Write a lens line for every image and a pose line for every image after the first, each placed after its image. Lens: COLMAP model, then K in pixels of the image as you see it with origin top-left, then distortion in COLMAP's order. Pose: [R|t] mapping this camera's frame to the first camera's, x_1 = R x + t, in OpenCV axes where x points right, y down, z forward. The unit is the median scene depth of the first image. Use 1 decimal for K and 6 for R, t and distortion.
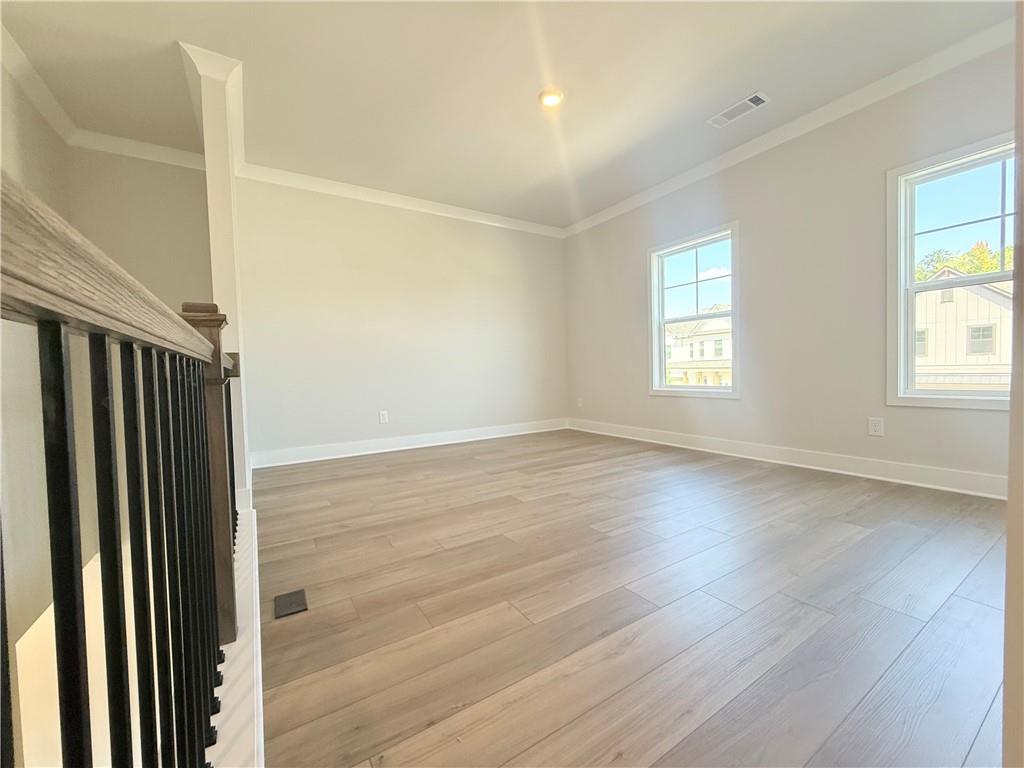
lens RADIAL K [[407.9, 0, 512.0], [0, 407.9, 384.0], [0, 0, 1]] dist [0.001795, 0.000067]
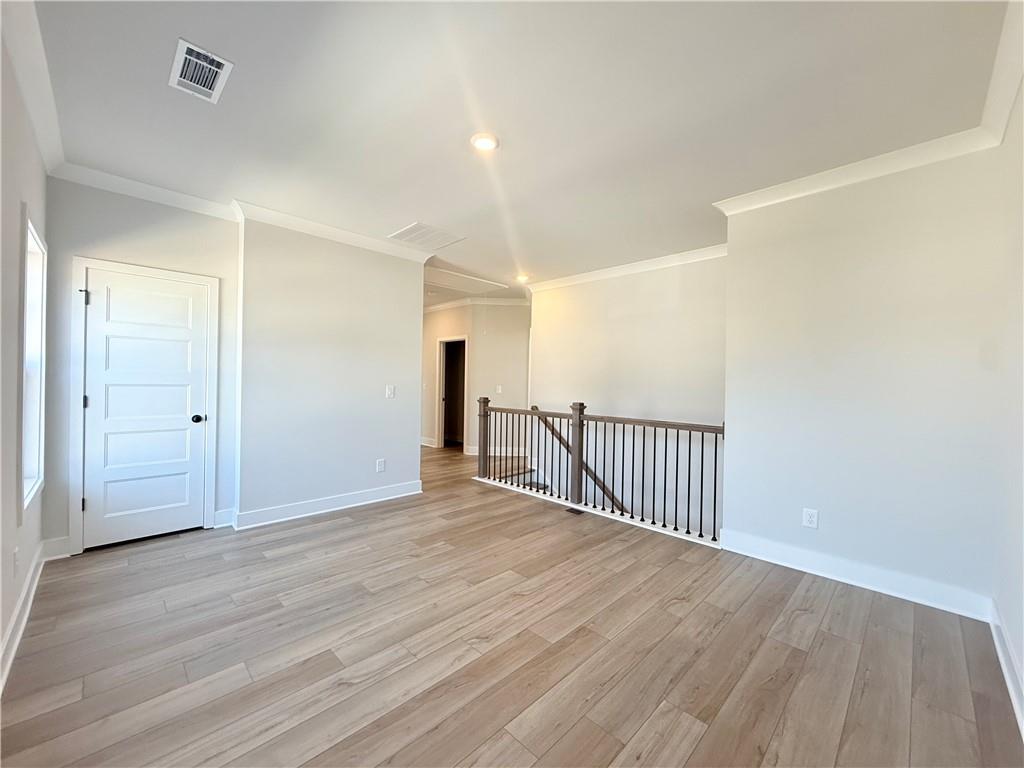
lens RADIAL K [[407.9, 0, 512.0], [0, 407.9, 384.0], [0, 0, 1]] dist [0.001795, 0.000067]
pose [[-0.976890, 0.014541, -0.213246, 0.293249], [0.007455, 0.999394, 0.033996, -0.276997], [0.213611, 0.031621, -0.976407, 2.437052]]
